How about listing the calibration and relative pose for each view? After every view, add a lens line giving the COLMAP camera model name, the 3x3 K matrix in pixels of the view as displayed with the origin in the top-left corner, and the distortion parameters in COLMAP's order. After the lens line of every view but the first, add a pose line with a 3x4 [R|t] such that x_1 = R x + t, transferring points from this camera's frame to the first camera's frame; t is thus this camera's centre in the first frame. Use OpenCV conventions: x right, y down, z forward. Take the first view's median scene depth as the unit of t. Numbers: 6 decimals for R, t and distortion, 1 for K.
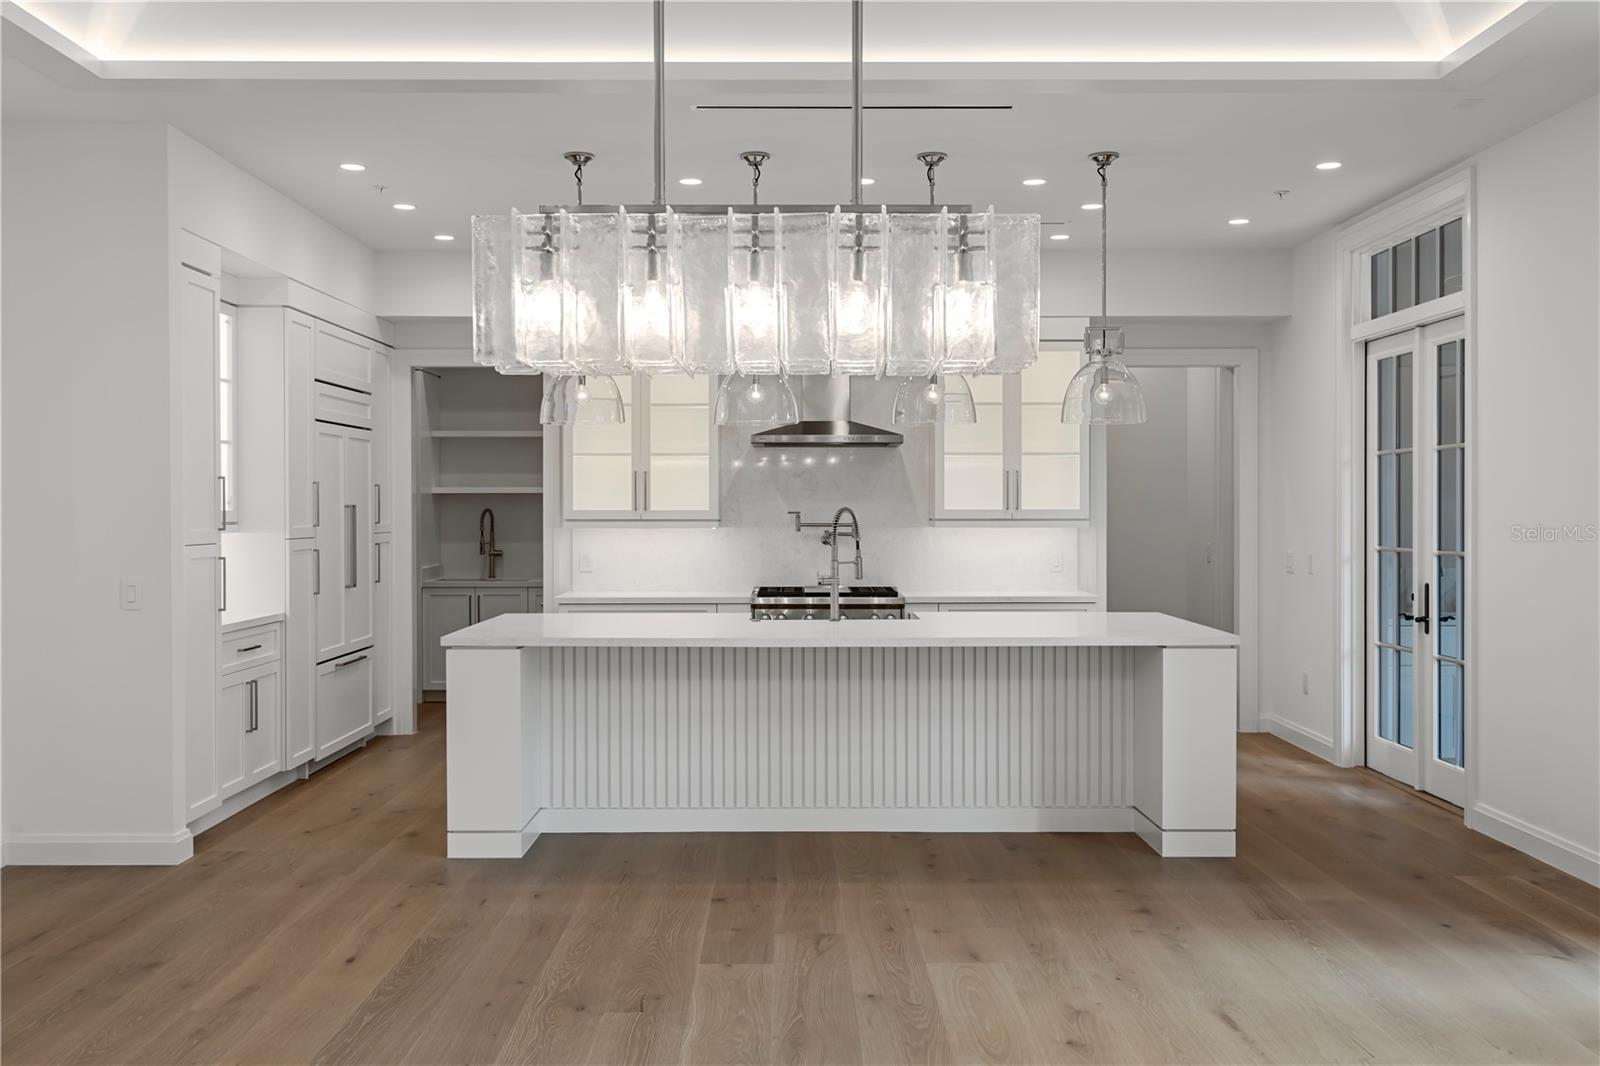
lens RADIAL K [[1527.3, 0, 797.8], [0, 1527.3, 512.7], [0, 0, 1]] dist [0.012165, -0.001158]
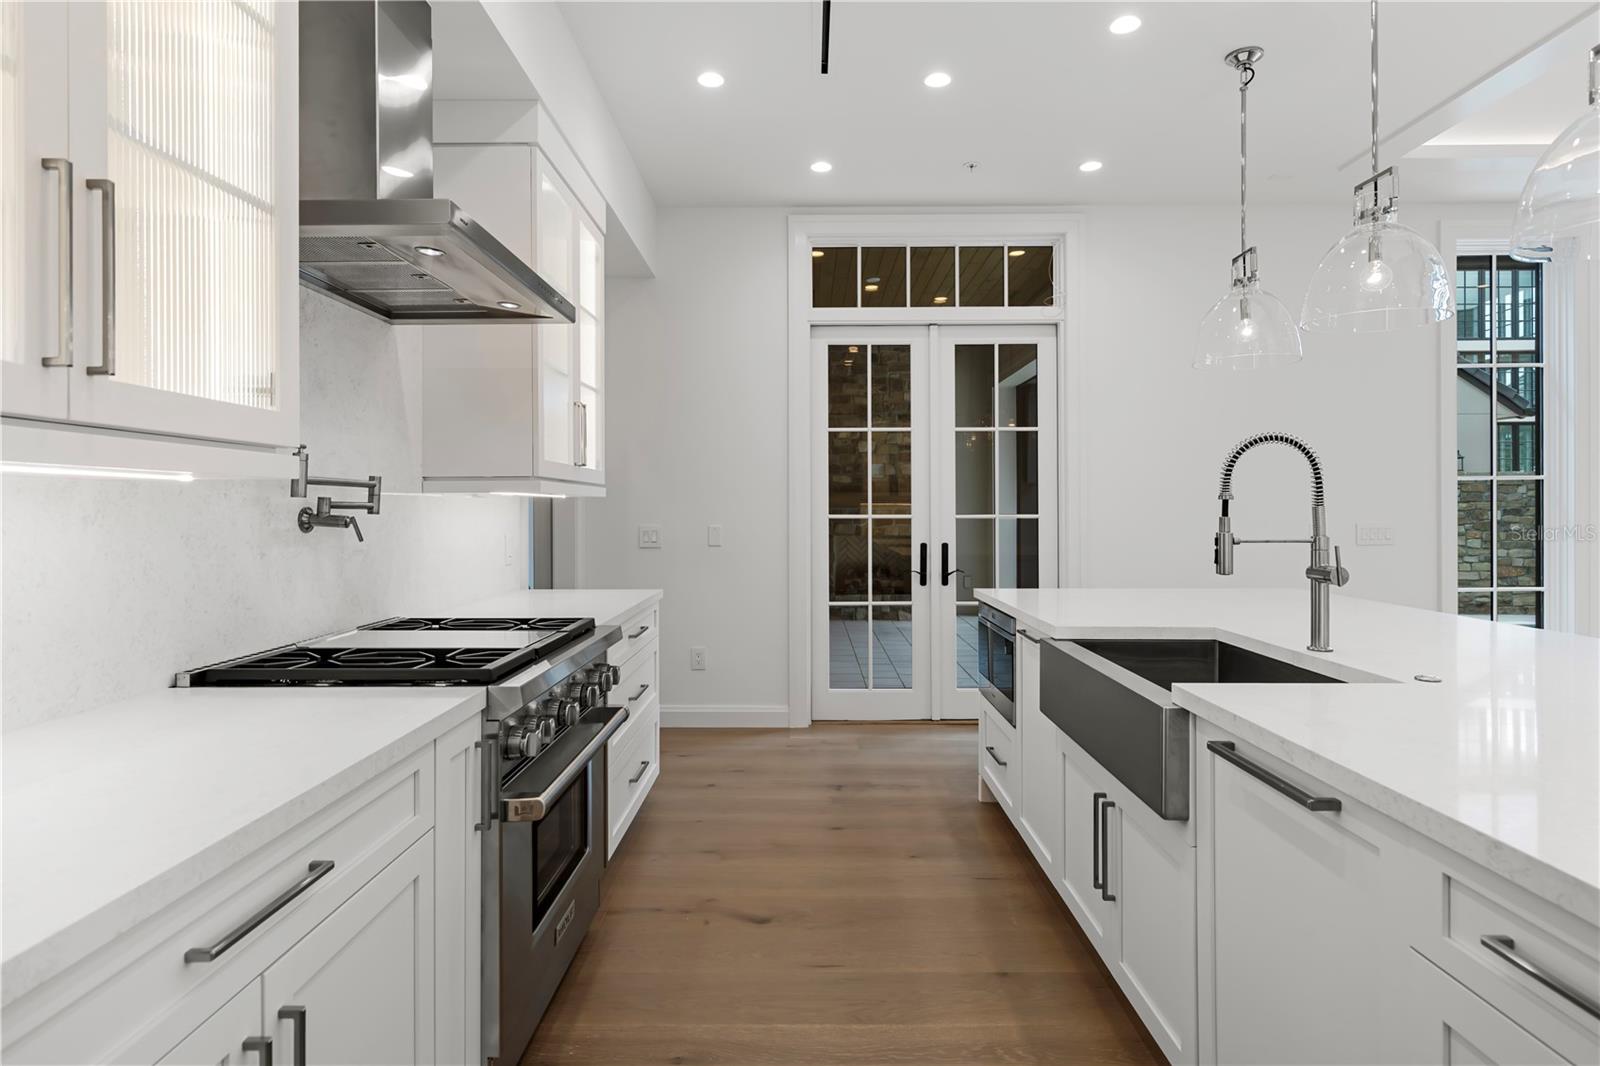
lens RADIAL K [[860.8, 0, 798.7], [0, 860.8, 508.3], [0, 0, 1]] dist [0.003702, -0.000267]
pose [[0.013984, 0.001198, 0.999901, -0.254554], [0.006078, 0.999981, -0.001284, 0.019239], [-0.999884, 0.006095, 0.013977, 1.086958]]
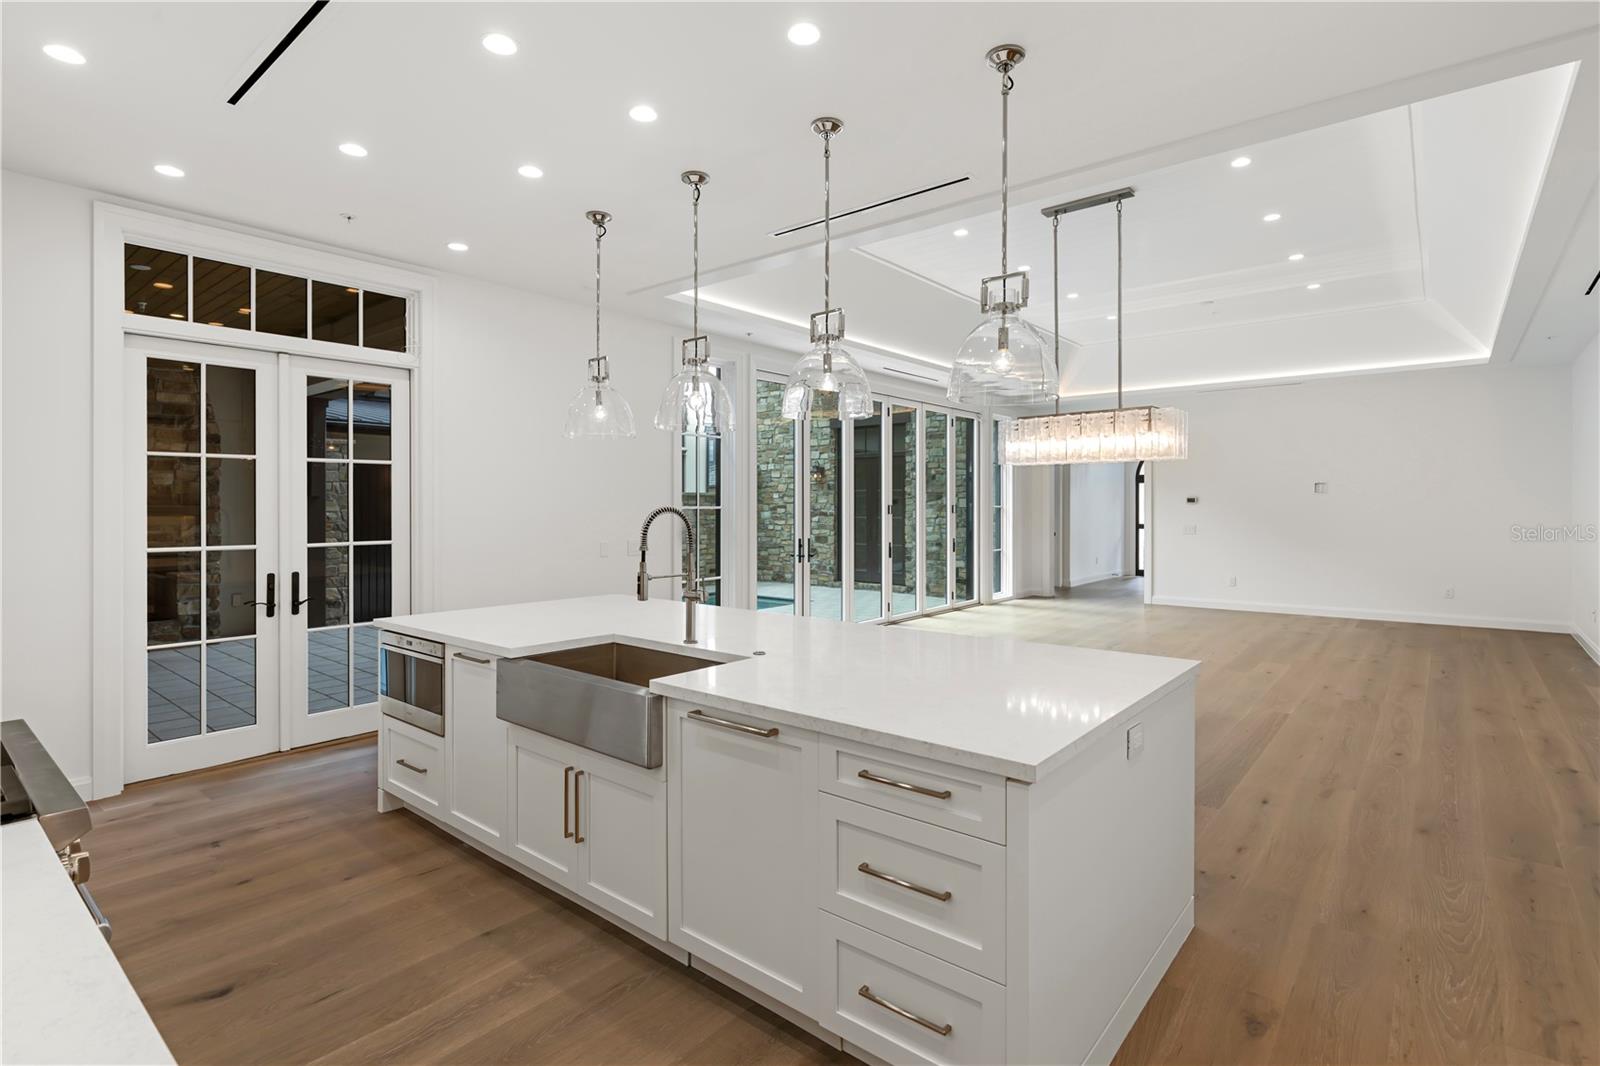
lens RADIAL K [[779.6, 0, 801.0], [0, 779.6, 507.8], [0, 0, 1]] dist [-0.003081, 0.000542]
pose [[-0.764719, 0.000425, 0.644363, -0.276456], [0.003679, 0.999986, 0.003707, -0.004802], [-0.644353, 0.005205, -0.764711, 1.192163]]
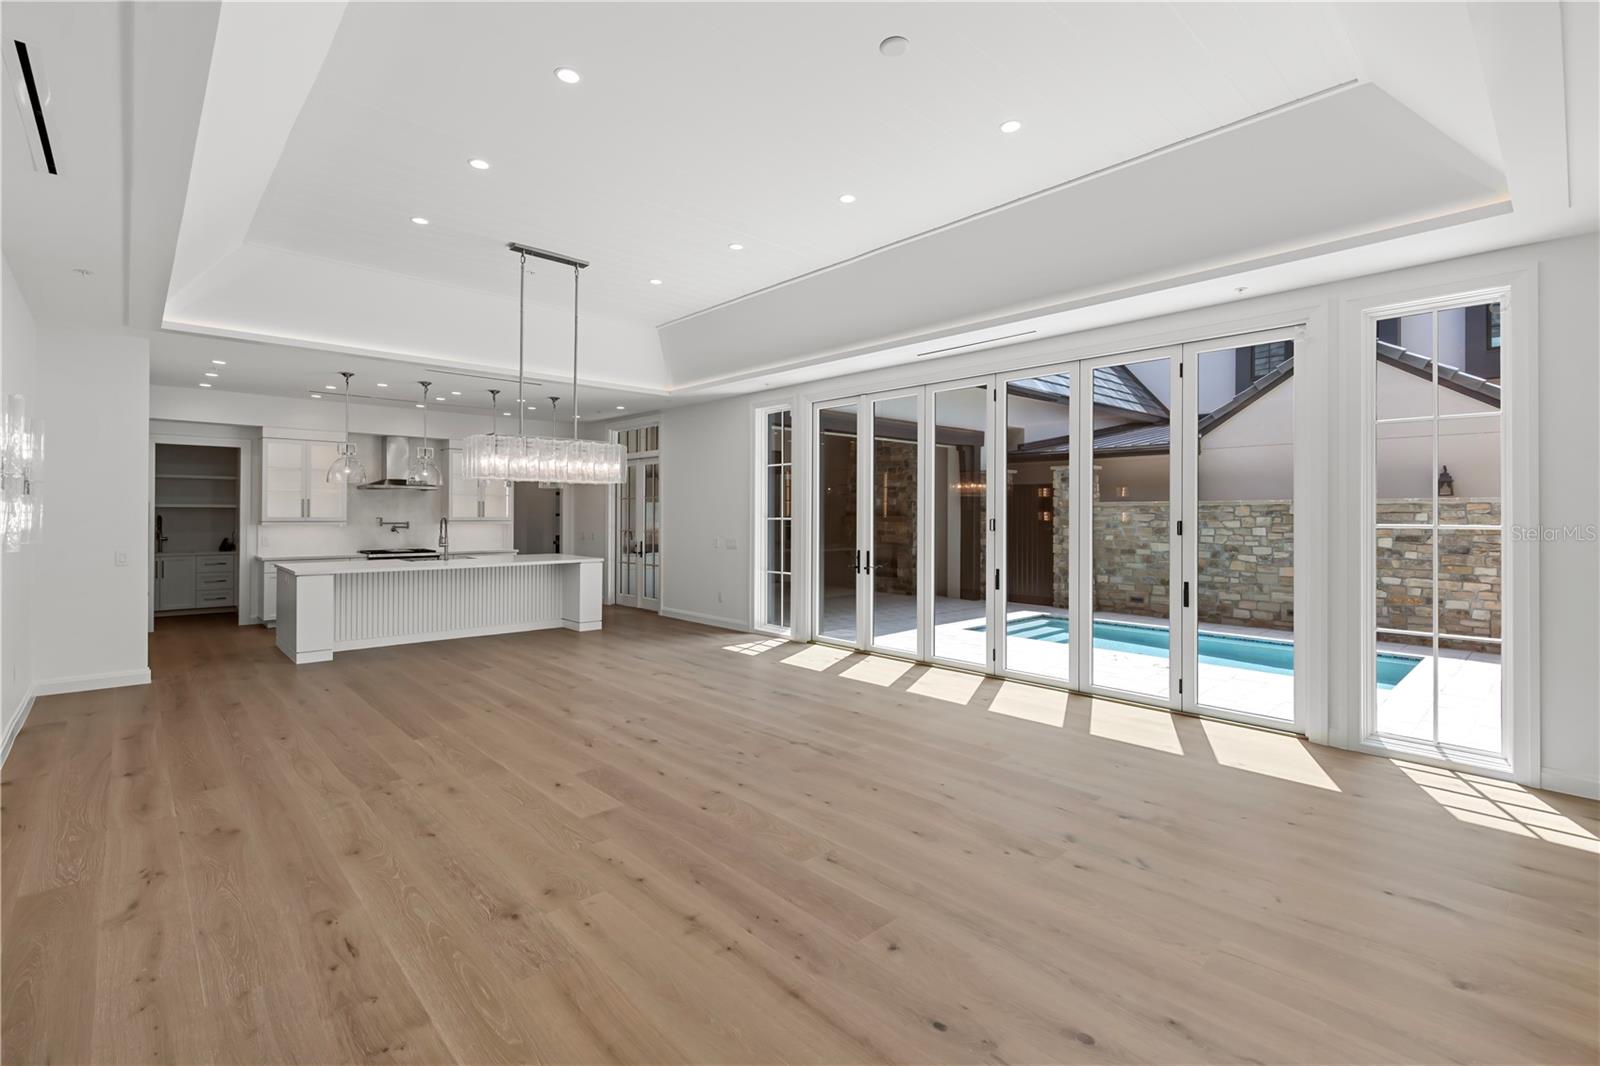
lens RADIAL K [[722.4, 0, 803.4], [0, 722.4, 502.5], [0, 0, 1]] dist [0.004338, -0.000222]
pose [[0.736698, 0.014084, 0.676076, -0.337193], [-0.002839, 0.999839, -0.017735, -0.007412], [-0.676216, 0.011146, 0.736619, -0.302542]]
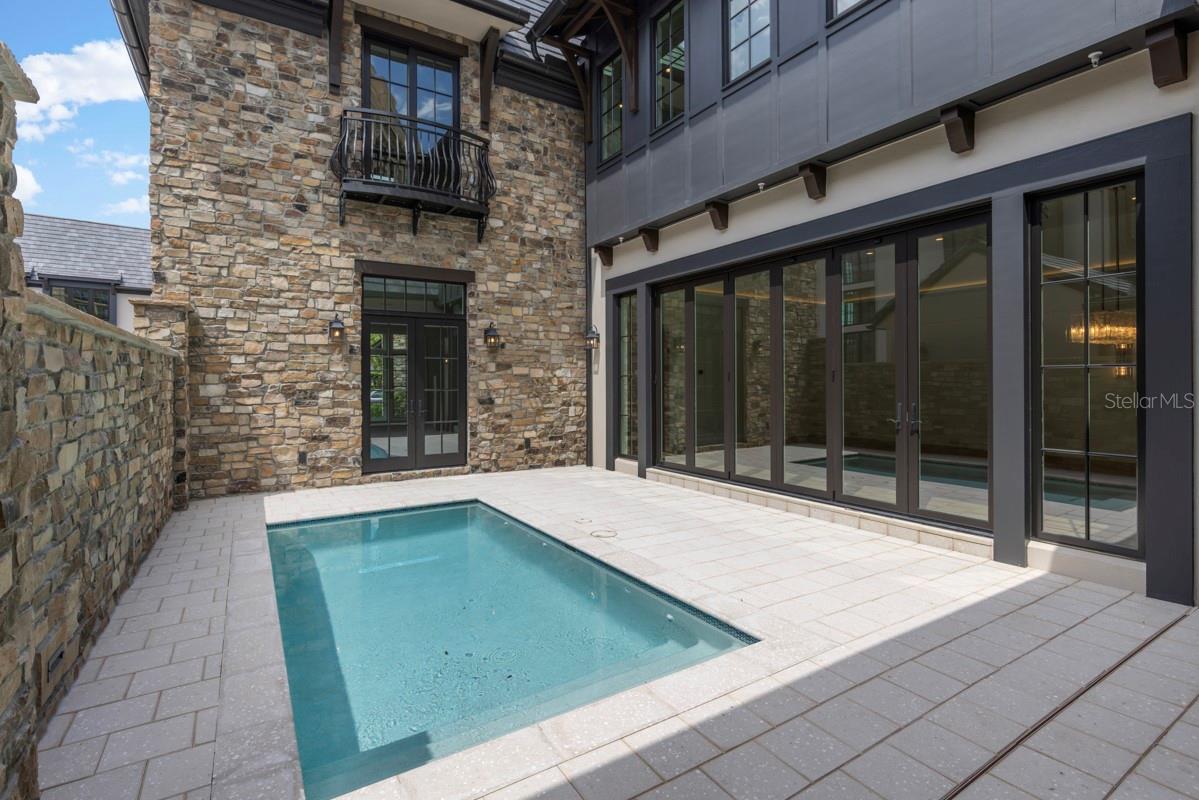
lens RADIAL K [[561.6, 0, 600.5], [0, 561.6, 380.6], [0, 0, 1]] dist [-0.002056, -0.000719]
pose [[-0.849079, 0.005548, -0.528237, 1.112756], [0.004523, 0.999985, 0.003233, 0.006105], [0.528247, 0.000356, -0.849091, 0.774865]]
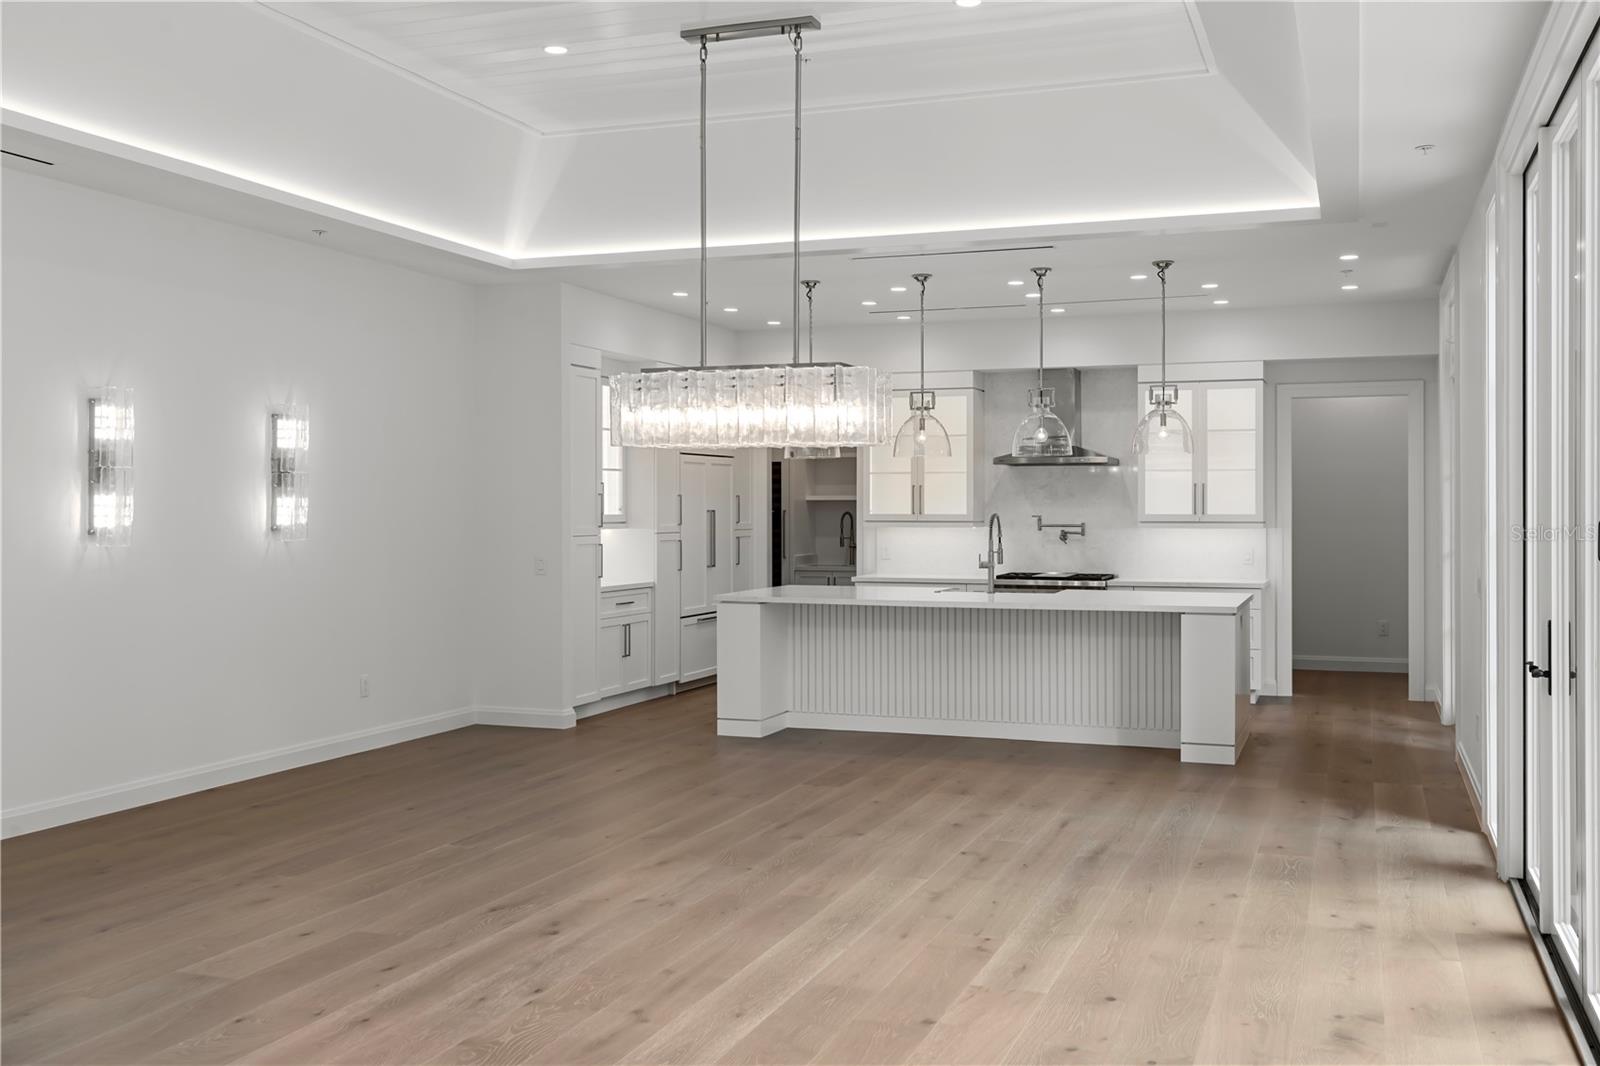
lens RADIAL K [[1527.3, 0, 797.8], [0, 1527.3, 512.7], [0, 0, 1]] dist [0.012165, -0.001158]
pose [[0.936055, 0.002545, -0.351844, 0.330963], [-0.001876, 0.999996, 0.002243, -0.006866], [0.351848, -0.001439, 0.936056, -0.369111]]
